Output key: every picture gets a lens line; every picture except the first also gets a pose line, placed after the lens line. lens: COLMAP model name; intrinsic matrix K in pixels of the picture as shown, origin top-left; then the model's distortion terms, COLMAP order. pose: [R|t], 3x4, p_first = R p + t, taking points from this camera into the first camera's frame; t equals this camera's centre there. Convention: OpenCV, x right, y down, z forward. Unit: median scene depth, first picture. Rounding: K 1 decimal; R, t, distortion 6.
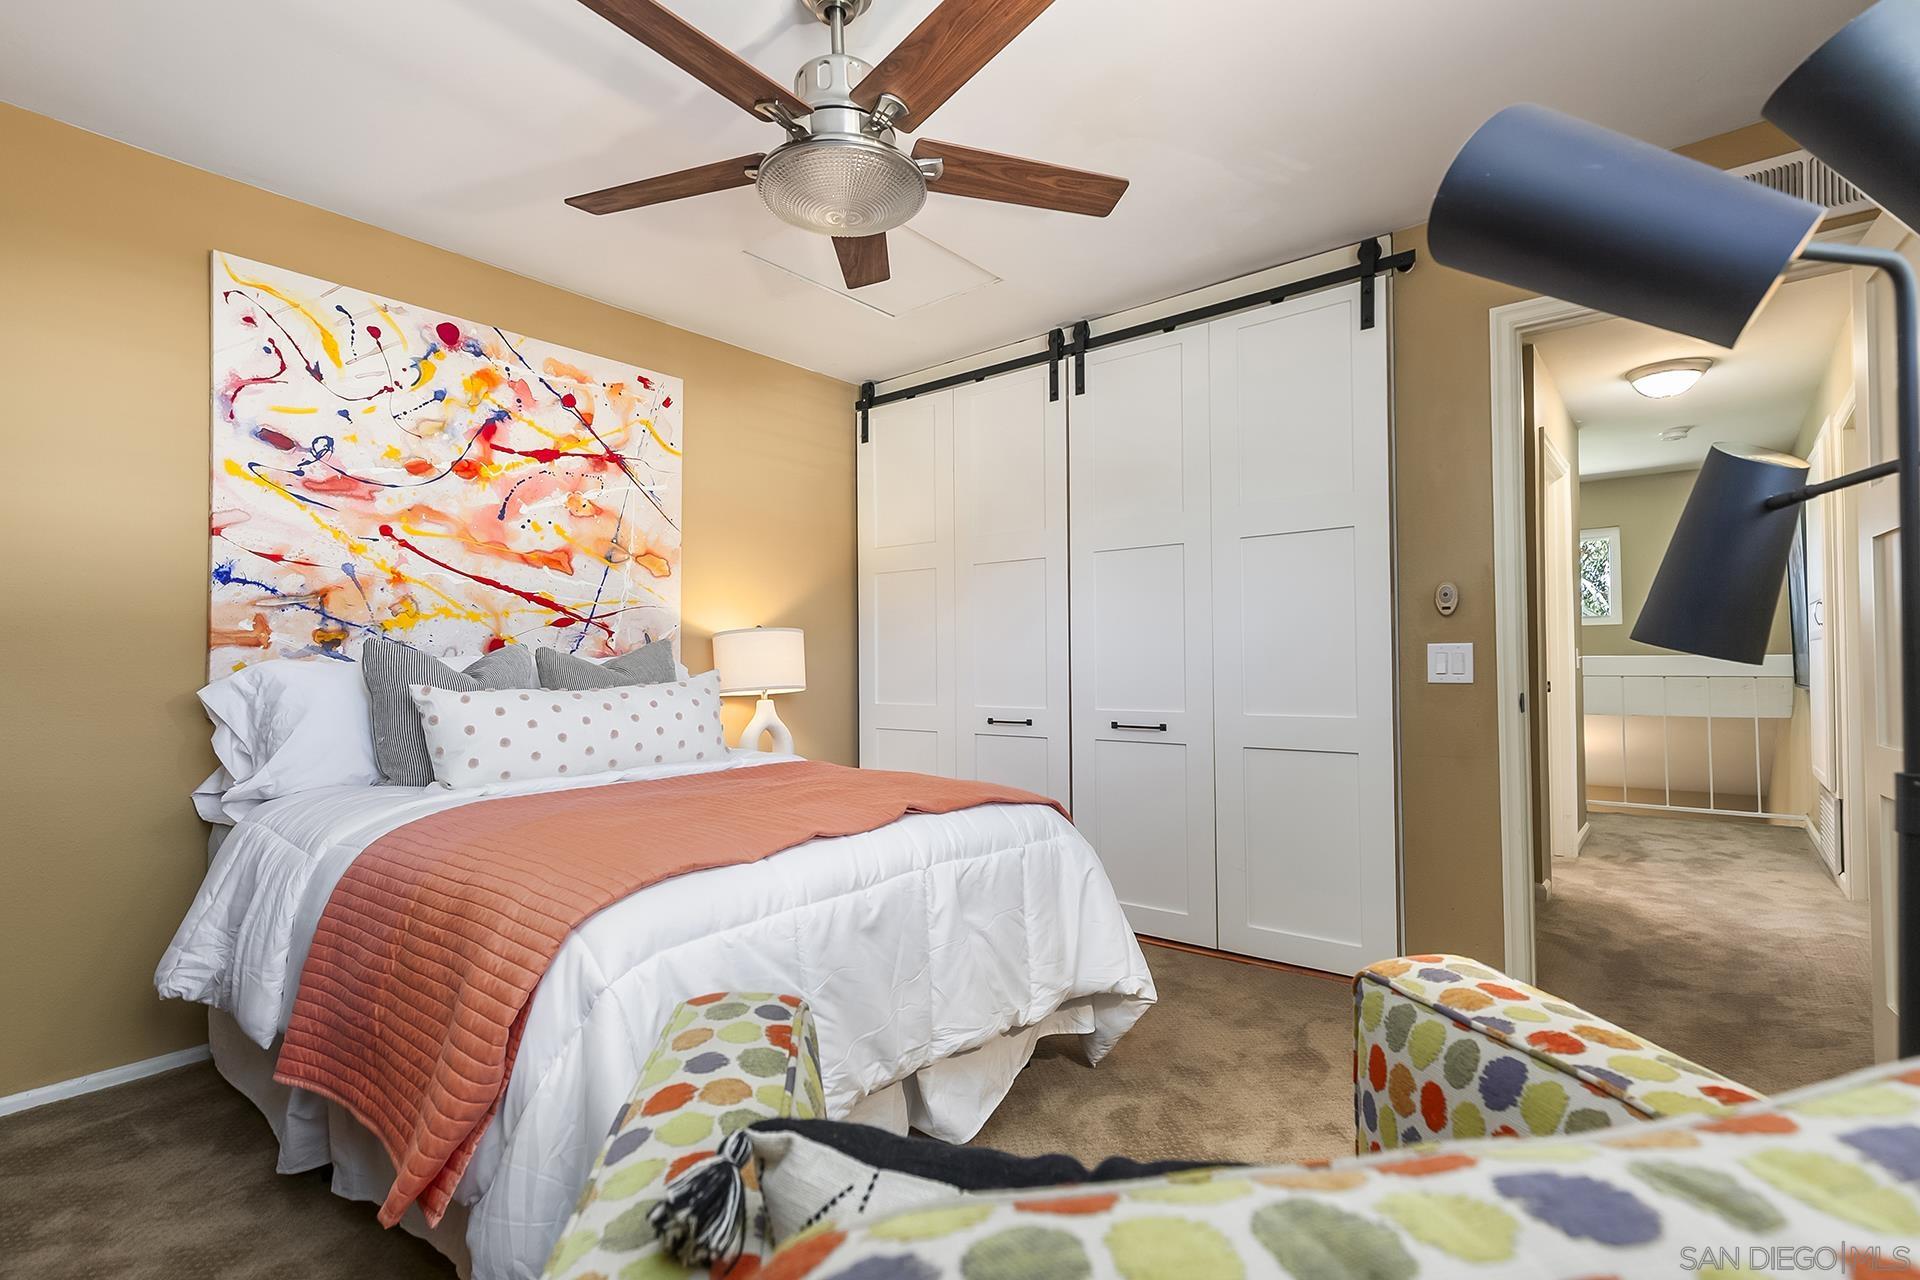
lens RADIAL K [[895.6, 0, 963.7], [0, 895.6, 646.7], [0, 0, 1]] dist [0.012812, -0.002127]
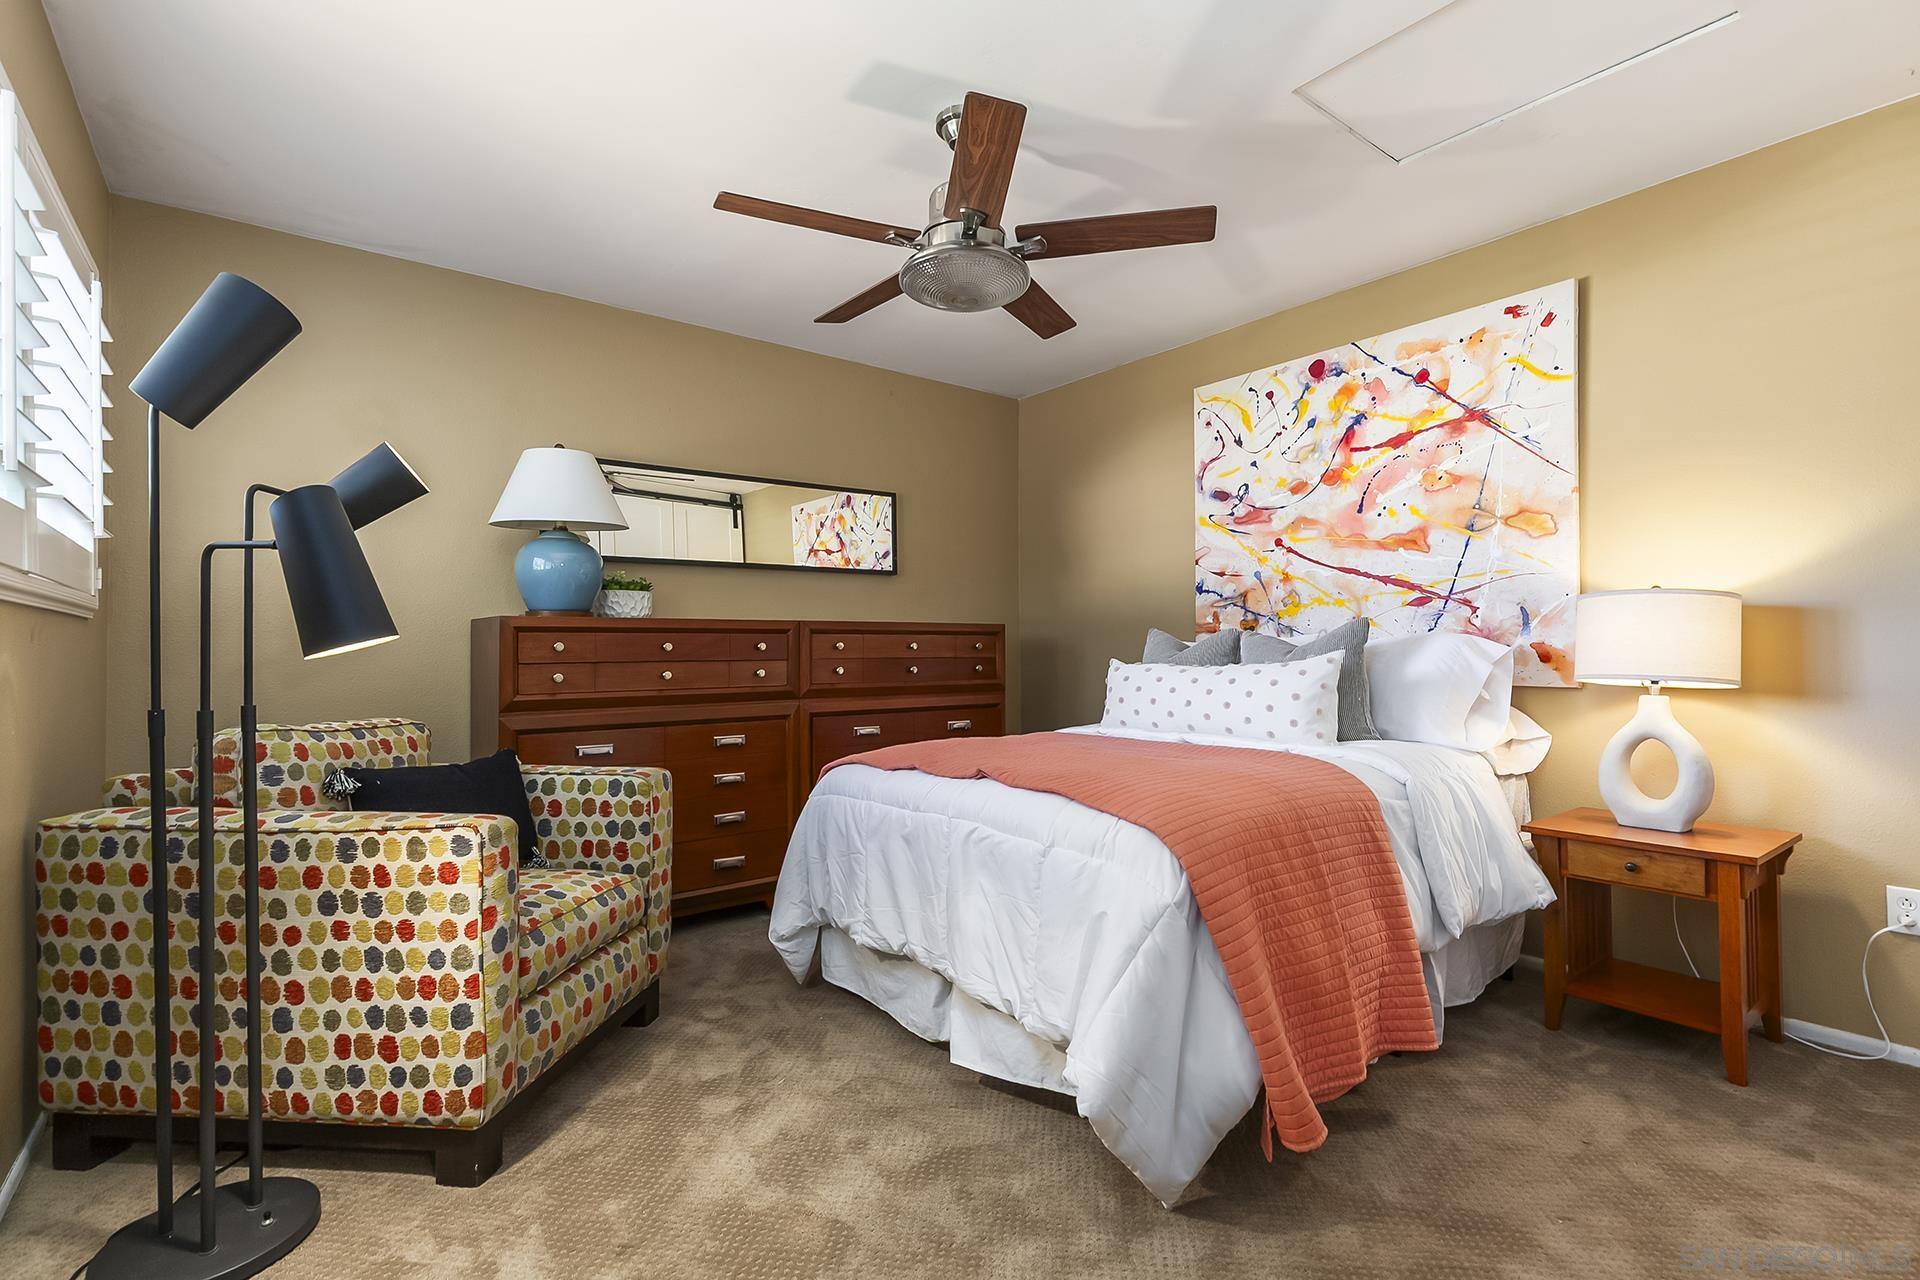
lens RADIAL K [[895.6, 0, 962.2], [0, 895.6, 643.7], [0, 0, 1]] dist [0.012812, -0.002127]
pose [[-0.228310, 0.001963, -0.973586, 0.694780], [0.025937, 0.999655, -0.004066, 0.011673], [0.973243, -0.026180, -0.228283, 0.790610]]
